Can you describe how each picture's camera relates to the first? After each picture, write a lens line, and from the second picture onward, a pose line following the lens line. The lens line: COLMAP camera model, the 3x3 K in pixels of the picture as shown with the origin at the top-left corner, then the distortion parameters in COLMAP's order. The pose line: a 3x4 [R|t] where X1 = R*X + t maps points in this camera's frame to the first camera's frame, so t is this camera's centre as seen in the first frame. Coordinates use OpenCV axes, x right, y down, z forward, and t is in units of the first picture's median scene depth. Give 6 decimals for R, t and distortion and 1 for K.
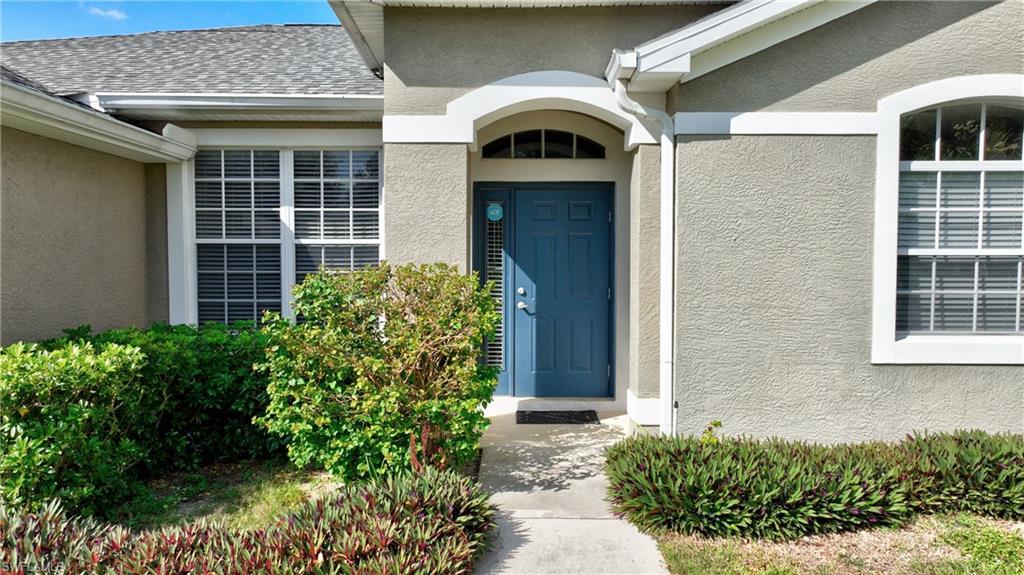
lens RADIAL K [[732.7, 0, 508.9], [0, 732.7, 291.3], [0, 0, 1]] dist [-0.004854, 0.009020]
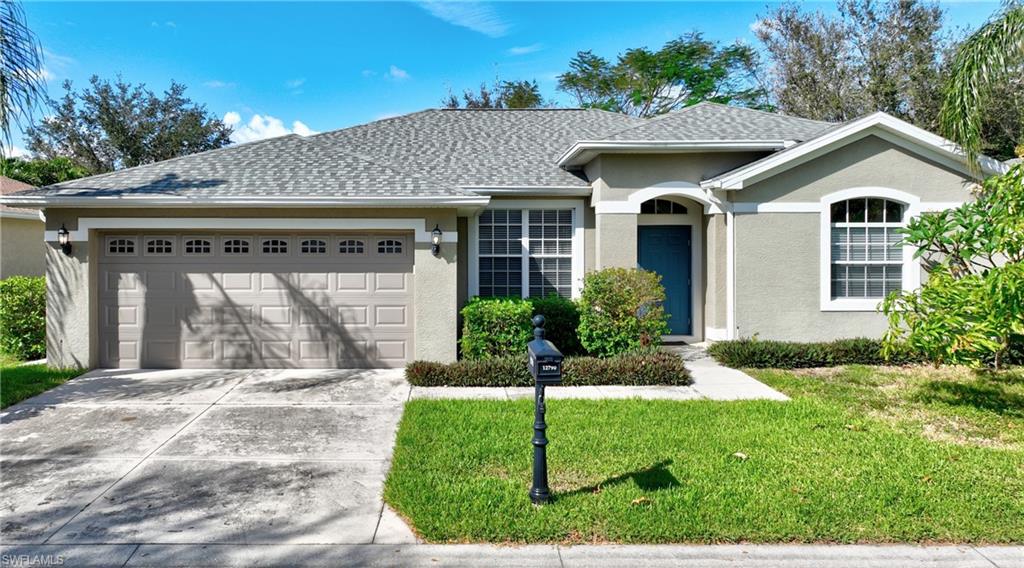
lens RADIAL K [[711.8, 0, 497.5], [0, 711.8, 256.6], [0, 0, 1]] dist [0.006816, 0.000844]
pose [[0.999879, -0.001350, 0.015501, -0.541044], [0.002036, 0.999014, -0.044342, 0.024849], [-0.015425, 0.044368, 0.998896, -1.200506]]
